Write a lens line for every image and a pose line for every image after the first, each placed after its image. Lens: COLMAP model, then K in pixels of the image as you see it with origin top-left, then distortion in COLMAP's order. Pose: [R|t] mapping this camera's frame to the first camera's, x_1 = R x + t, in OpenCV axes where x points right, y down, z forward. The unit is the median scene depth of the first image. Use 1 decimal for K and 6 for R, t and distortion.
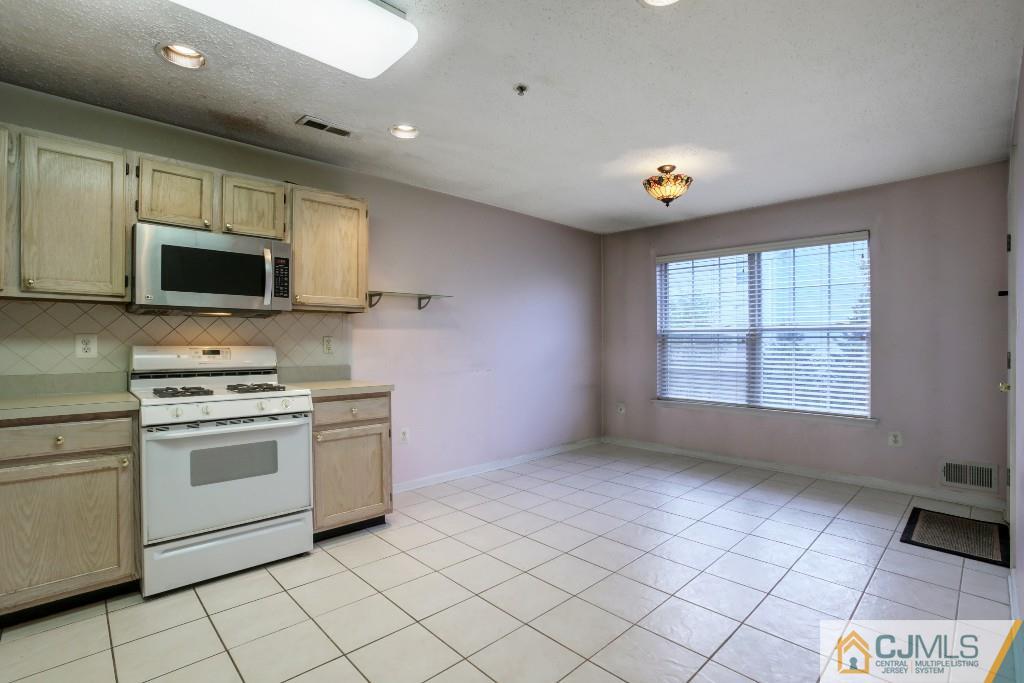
lens RADIAL K [[474.3, 0, 509.4], [0, 474.3, 344.2], [0, 0, 1]] dist [-0.077317, 0.030654]
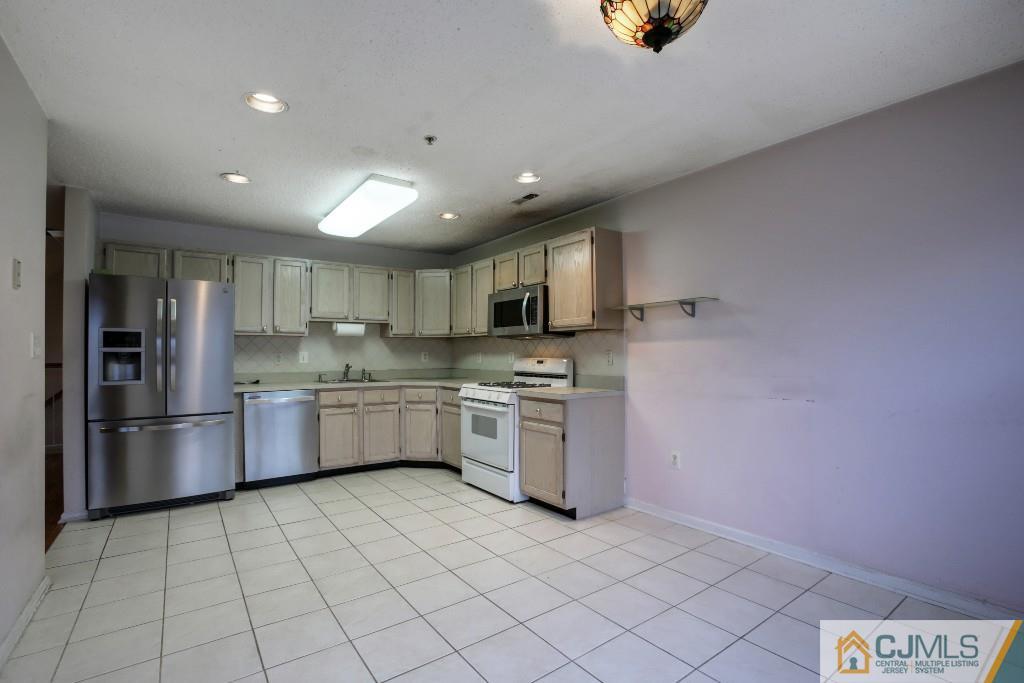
lens RADIAL K [[474.3, 0, 509.4], [0, 474.3, 344.2], [0, 0, 1]] dist [-0.077317, 0.030654]
pose [[-0.124356, -0.015399, -0.992118, 0.955224], [0.004148, 0.999863, -0.016039, -0.016933], [0.992229, -0.006110, -0.124275, 1.090822]]
